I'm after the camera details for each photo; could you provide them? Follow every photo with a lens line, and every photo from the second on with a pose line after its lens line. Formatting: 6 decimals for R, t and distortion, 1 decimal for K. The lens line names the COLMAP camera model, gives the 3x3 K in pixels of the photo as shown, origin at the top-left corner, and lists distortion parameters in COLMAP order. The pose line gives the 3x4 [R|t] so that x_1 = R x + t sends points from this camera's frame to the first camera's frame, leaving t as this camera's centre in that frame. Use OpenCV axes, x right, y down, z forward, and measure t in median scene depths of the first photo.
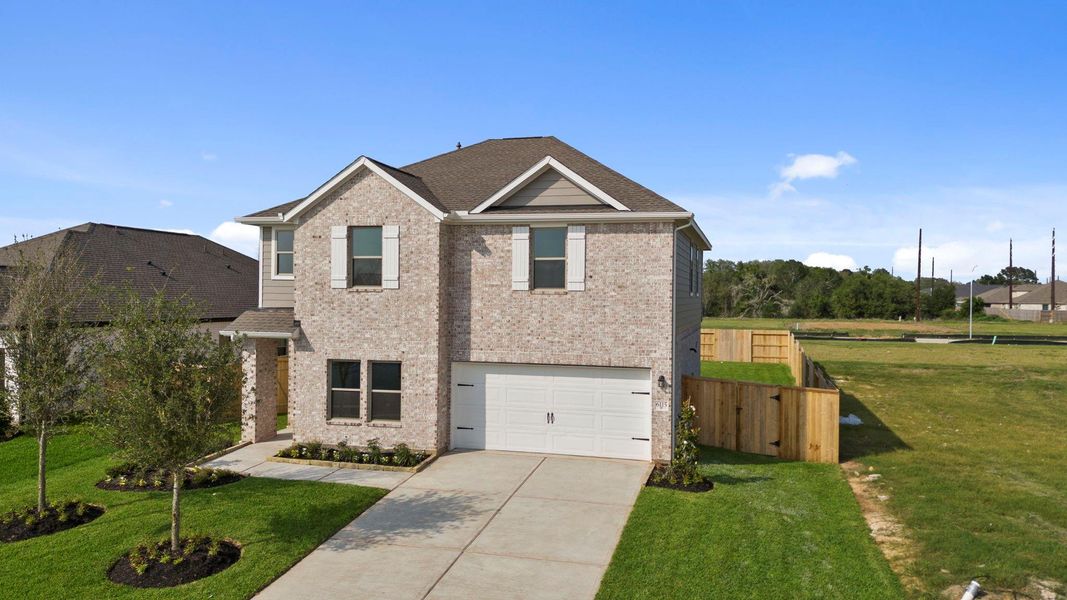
lens RADIAL K [[748.1, 0, 534.3], [0, 748.1, 297.5], [0, 0, 1]] dist [0.023378, -0.012403]
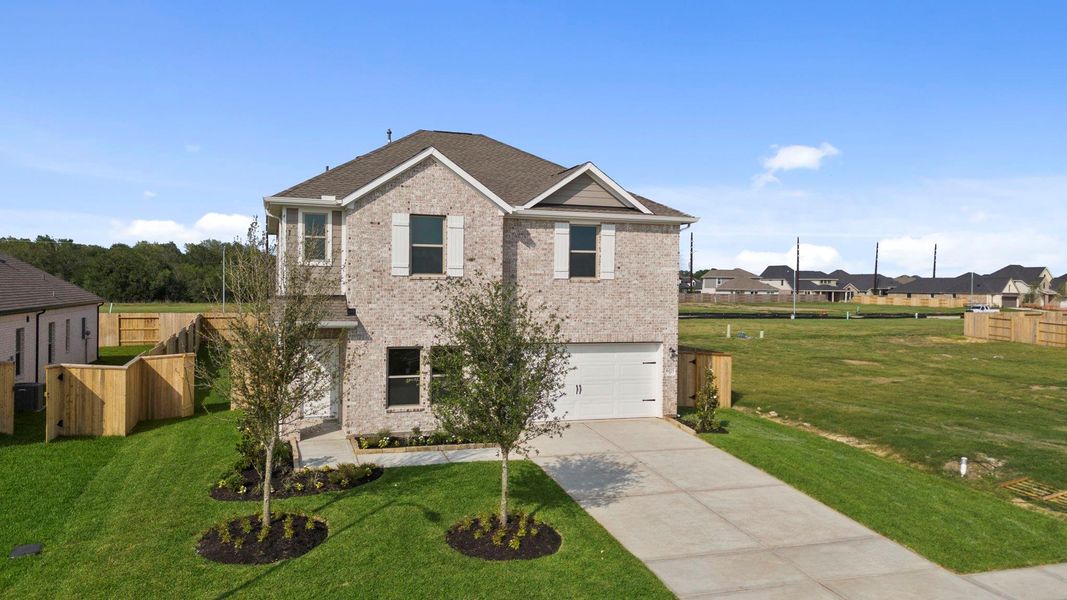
lens RADIAL K [[748.1, 0, 534.2], [0, 748.1, 300.3], [0, 0, 1]] dist [0.023378, -0.012403]
pose [[0.846954, -0.011478, 0.531542, -0.651073], [-0.003642, 0.999618, 0.027389, -0.007816], [-0.531653, -0.025133, 0.846589, 0.059738]]
